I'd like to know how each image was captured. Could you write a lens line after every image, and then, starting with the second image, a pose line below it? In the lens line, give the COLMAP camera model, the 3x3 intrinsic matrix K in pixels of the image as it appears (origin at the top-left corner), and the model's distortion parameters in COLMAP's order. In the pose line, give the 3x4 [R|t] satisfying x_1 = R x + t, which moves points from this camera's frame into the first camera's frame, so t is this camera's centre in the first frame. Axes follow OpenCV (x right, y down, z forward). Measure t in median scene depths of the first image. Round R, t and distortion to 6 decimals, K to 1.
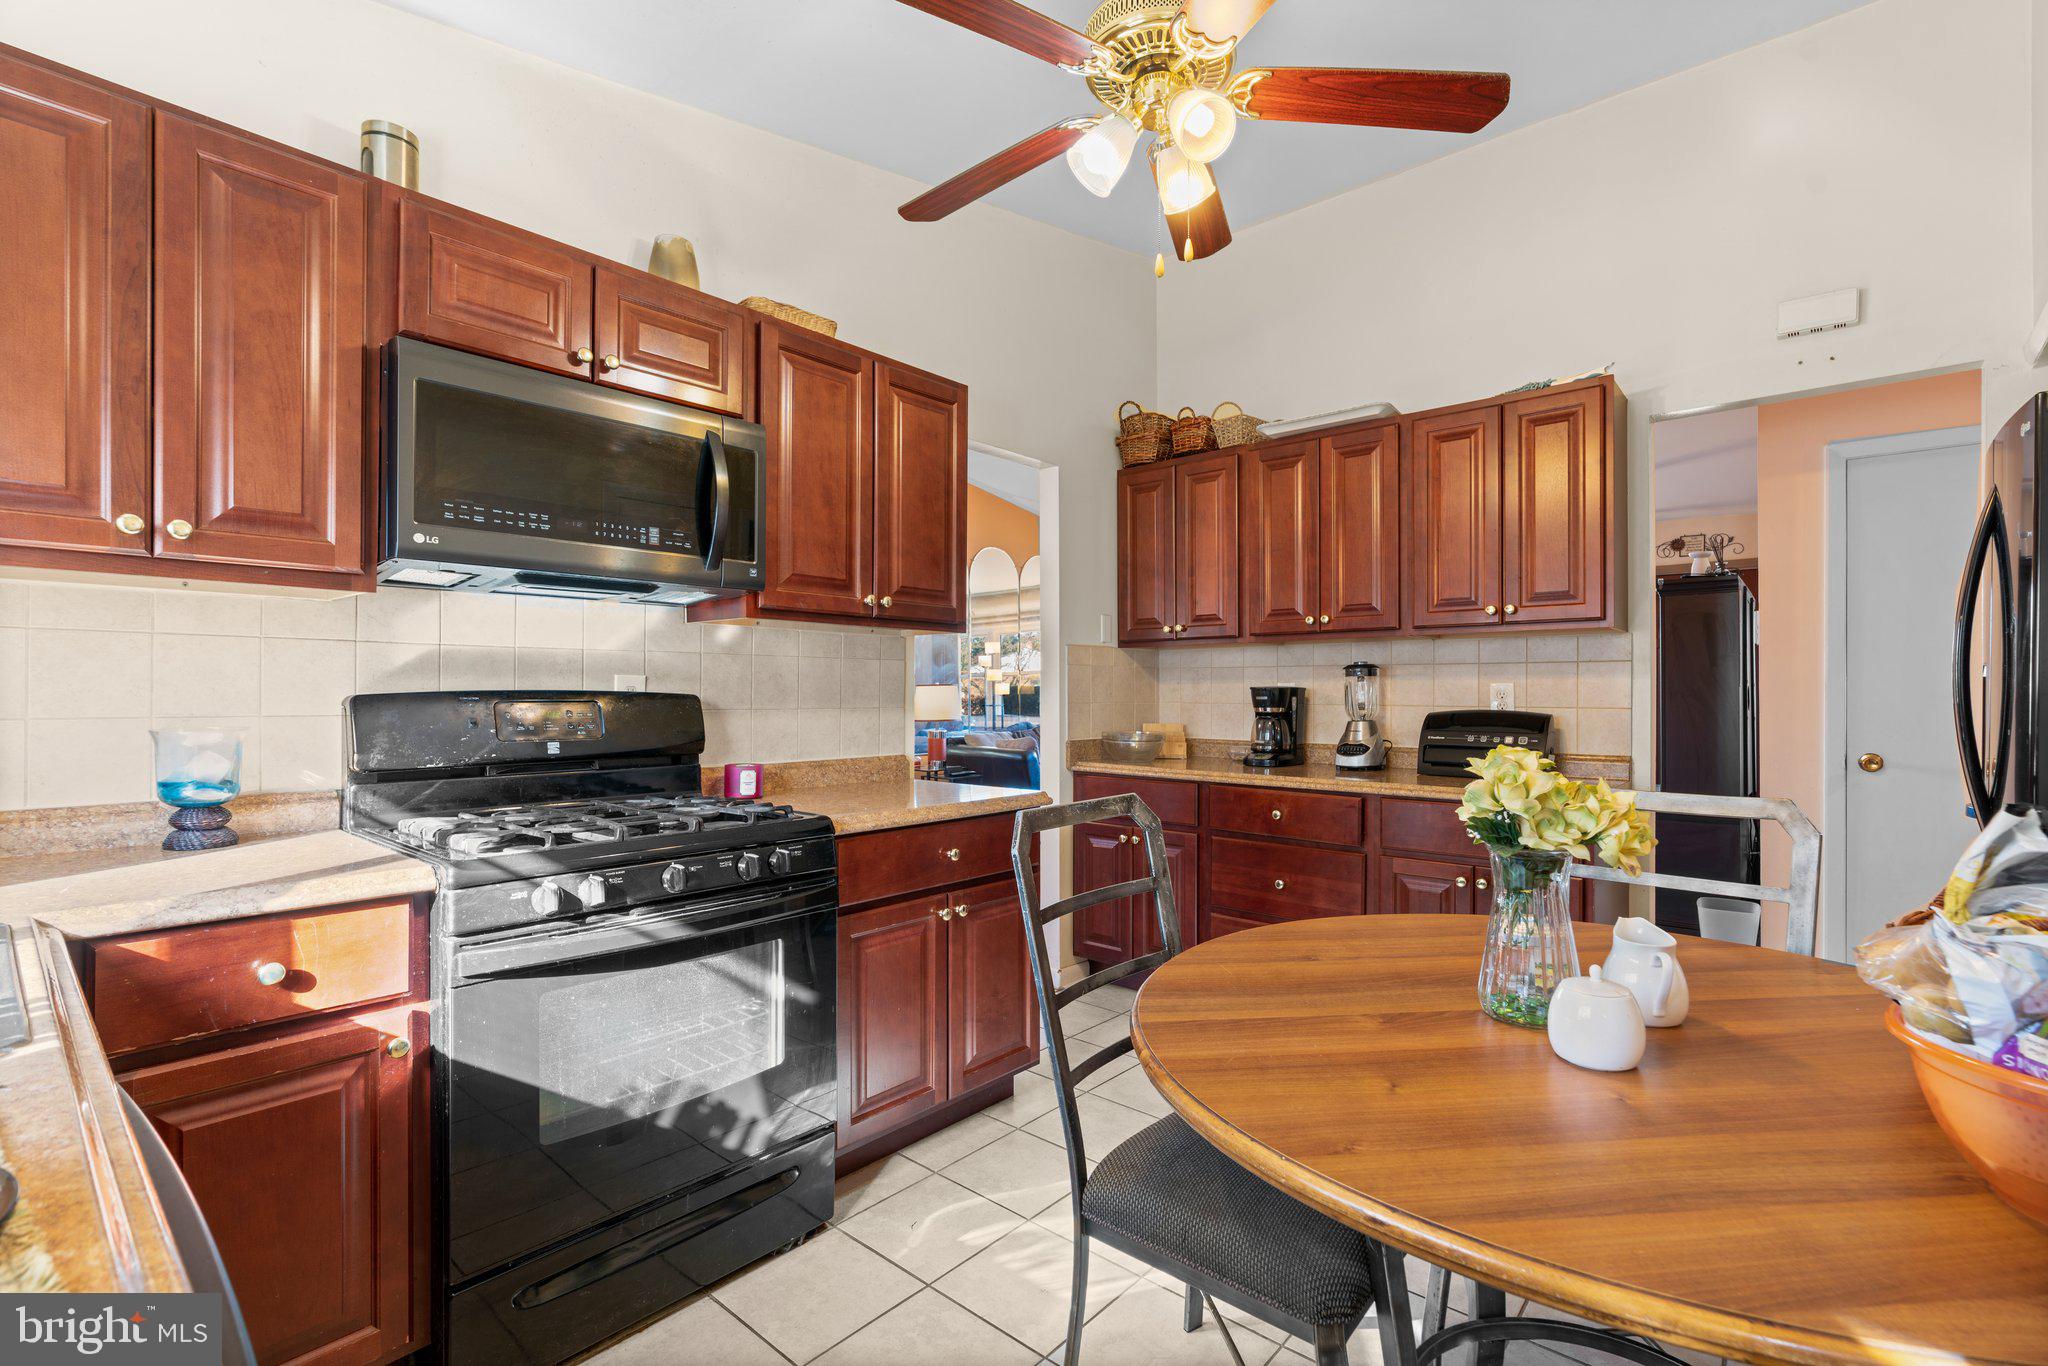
lens RADIAL K [[925.4, 0, 1031.9], [0, 925.4, 695.3], [0, 0, 1]] dist [-0.005929, 0.000794]
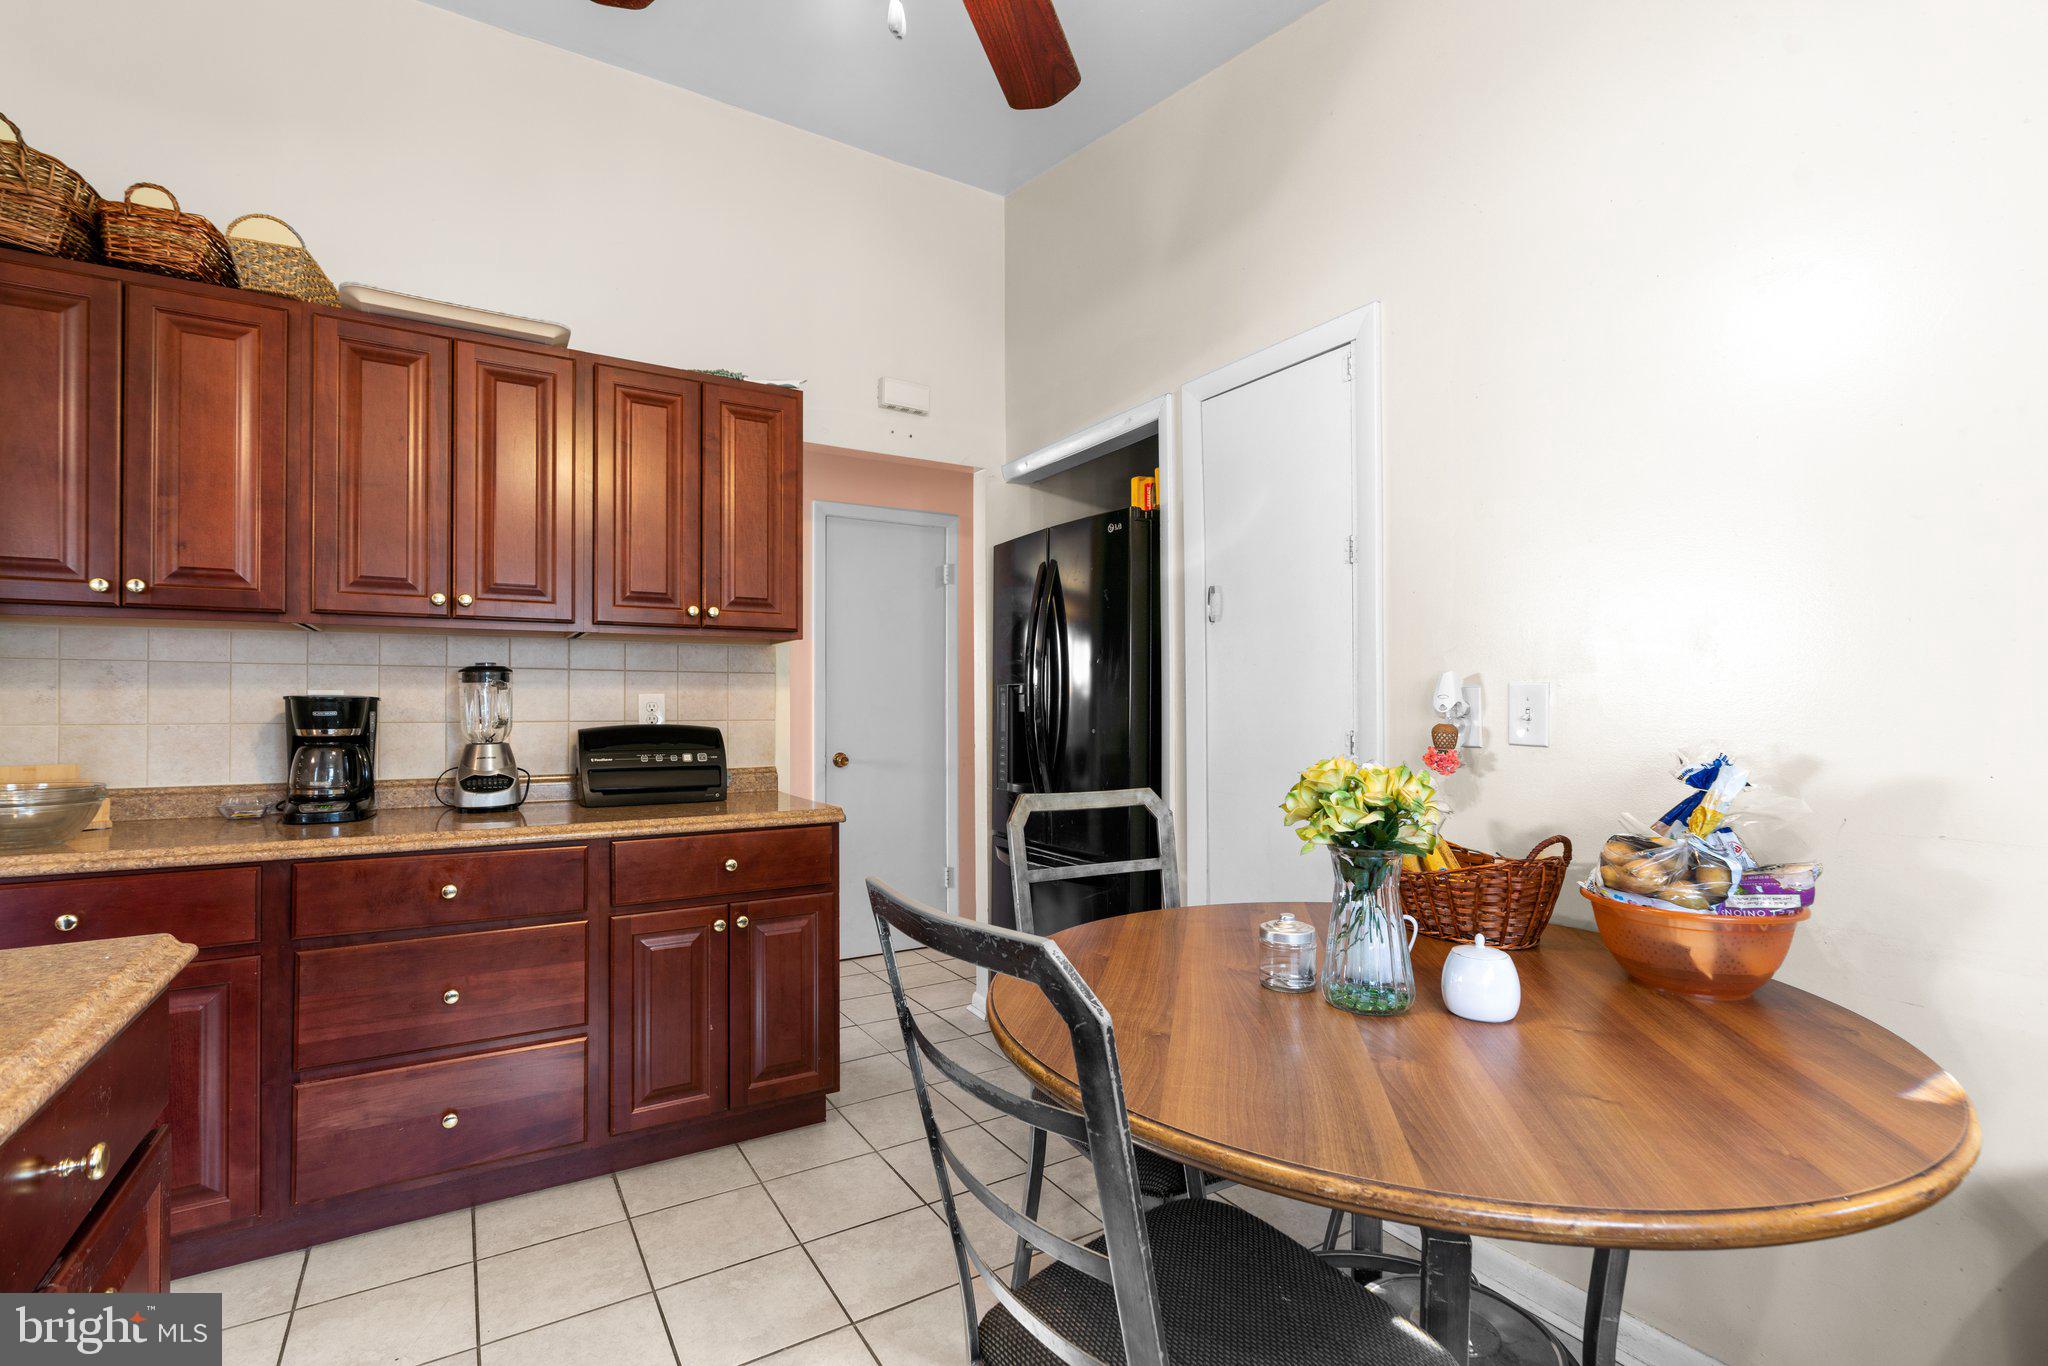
lens RADIAL K [[945.8, 0, 1041.0], [0, 945.8, 700.2], [0, 0, 1]] dist [0.002000, 0.000362]
pose [[0.293762, -0.005922, 0.955860, -0.225096], [-0.002519, 0.999973, 0.006970, -0.012604], [-0.955875, -0.004456, 0.293739, 0.346311]]
